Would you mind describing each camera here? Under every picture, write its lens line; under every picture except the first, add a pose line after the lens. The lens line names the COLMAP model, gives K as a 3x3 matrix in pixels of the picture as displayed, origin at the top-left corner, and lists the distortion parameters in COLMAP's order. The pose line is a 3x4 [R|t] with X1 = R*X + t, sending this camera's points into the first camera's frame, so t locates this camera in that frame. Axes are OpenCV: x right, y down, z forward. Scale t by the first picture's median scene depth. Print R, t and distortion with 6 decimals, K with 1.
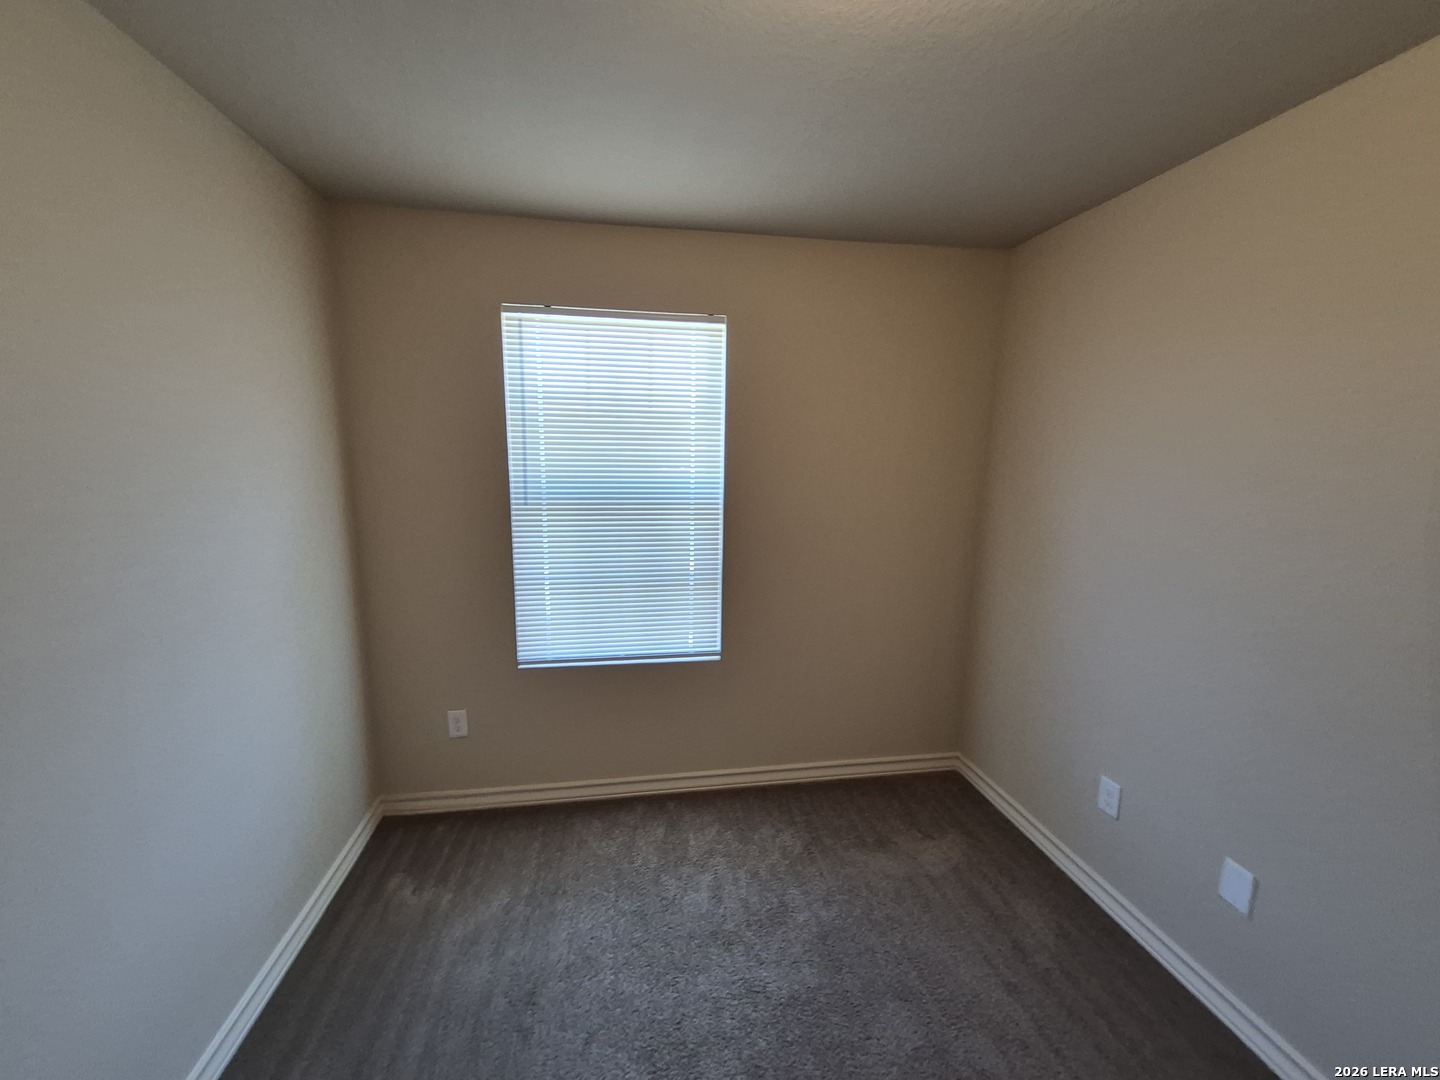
lens RADIAL K [[563.9, 0, 712.6], [0, 563.9, 548.4], [0, 0, 1]] dist [0.009985, -0.001057]
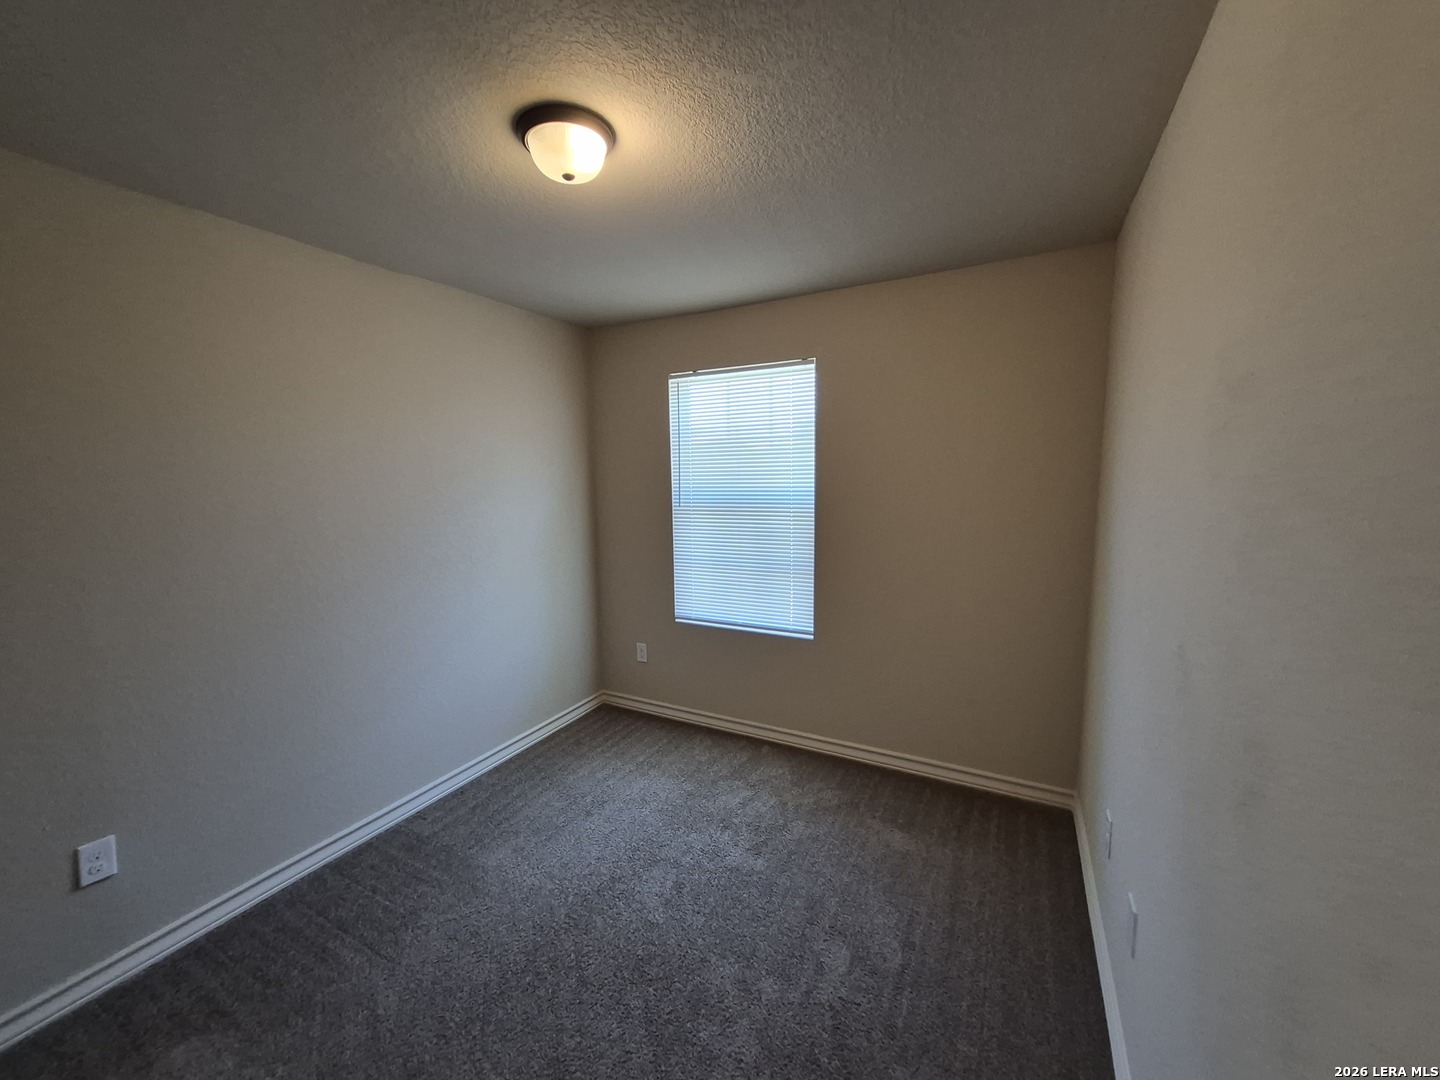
lens RADIAL K [[563.9, 0, 715.2], [0, 563.9, 549.3], [0, 0, 1]] dist [0.009985, -0.001057]
pose [[0.794241, 0.053785, -0.605217, 0.619492], [-0.082481, 0.996398, -0.019693, 0.053657], [0.601978, 0.065560, 0.795817, -0.098479]]
